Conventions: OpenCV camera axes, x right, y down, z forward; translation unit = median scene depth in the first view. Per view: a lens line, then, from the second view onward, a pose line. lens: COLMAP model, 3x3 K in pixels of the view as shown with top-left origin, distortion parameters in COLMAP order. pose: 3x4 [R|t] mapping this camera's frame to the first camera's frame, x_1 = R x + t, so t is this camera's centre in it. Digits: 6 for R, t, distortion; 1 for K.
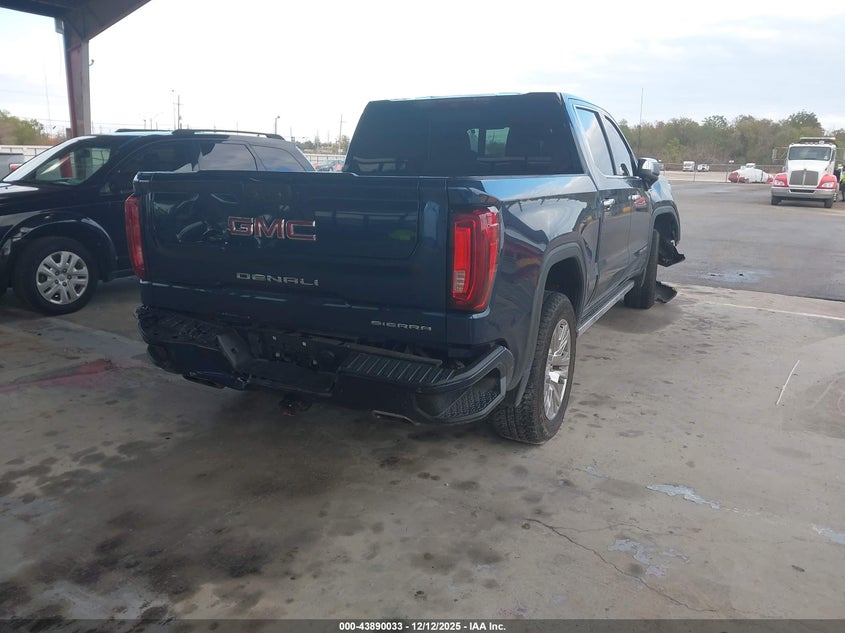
lens RADIAL K [[664.7, 0, 422.5], [0, 664.7, 316.5], [0, 0, 1]] dist [0.002526, 0.002539]
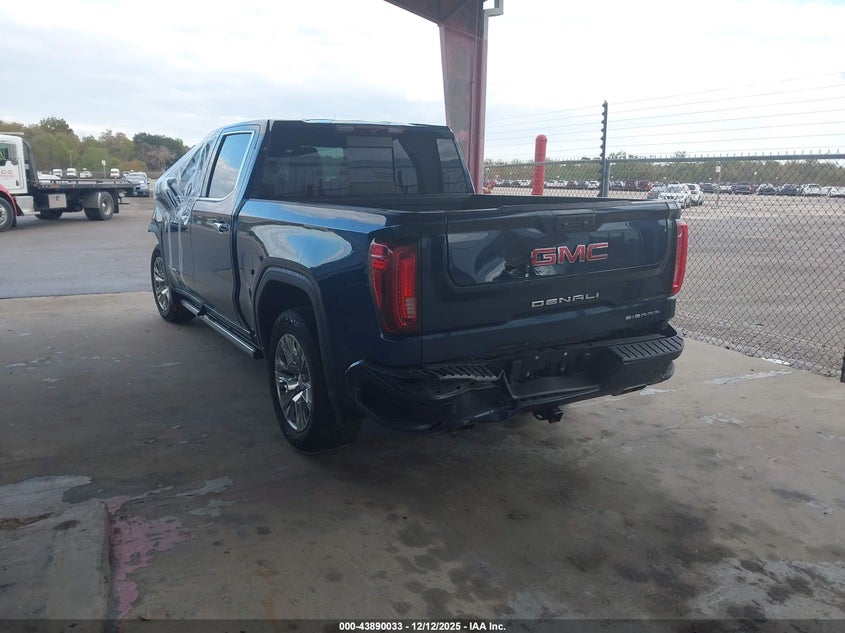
lens RADIAL K [[664.7, 0, 422.5], [0, 664.7, 316.5], [0, 0, 1]] dist [0.002526, 0.002539]
pose [[0.535150, -0.188140, 0.823540, -1.214634], [0.196871, 0.975816, 0.094998, -0.173880], [-0.821496, 0.111293, 0.559248, 0.560187]]
